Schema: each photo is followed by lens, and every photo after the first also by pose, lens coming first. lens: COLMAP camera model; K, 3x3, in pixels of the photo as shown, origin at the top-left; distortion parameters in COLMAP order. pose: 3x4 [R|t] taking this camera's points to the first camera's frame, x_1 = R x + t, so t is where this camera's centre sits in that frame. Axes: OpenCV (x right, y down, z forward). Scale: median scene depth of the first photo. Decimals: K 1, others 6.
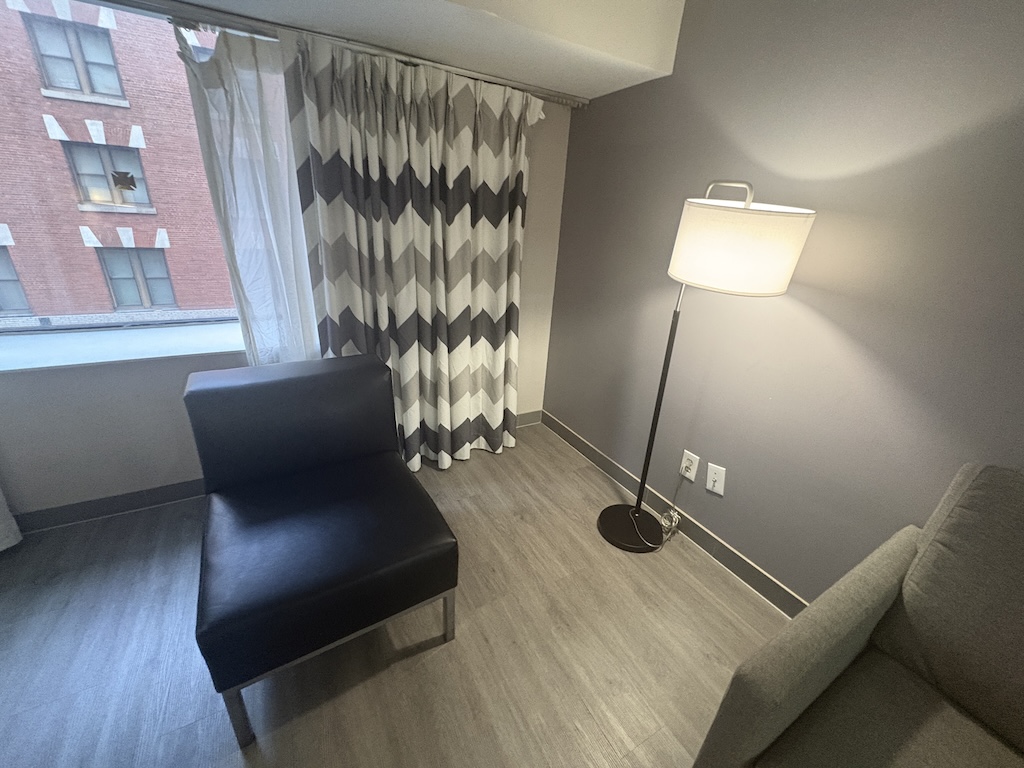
lens RADIAL K [[411.0, 0, 514.0], [0, 411.0, 380.6], [0, 0, 1]] dist [0.003657, 0.000372]
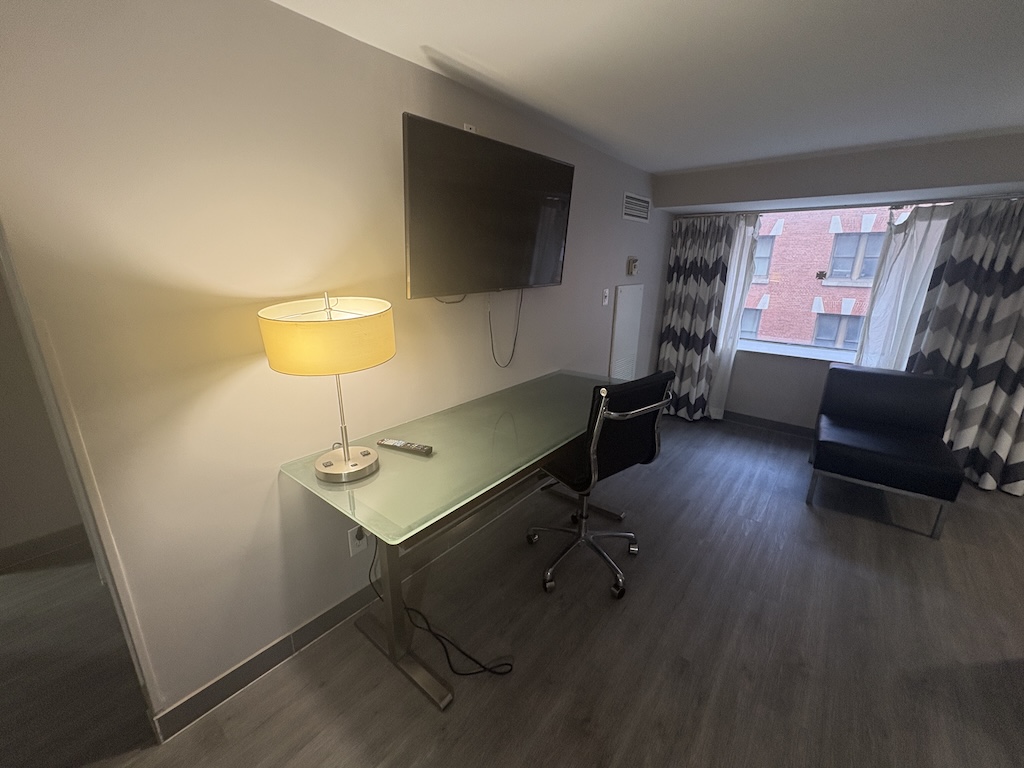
lens RADIAL K [[411.0, 0, 511.6], [0, 411.0, 384.1], [0, 0, 1]] dist [0.003657, 0.000372]
pose [[0.367160, 0.212990, -0.905444, 0.437347], [-0.336598, 0.937883, 0.084129, 0.351630], [0.867119, 0.273882, 0.416045, -0.994670]]
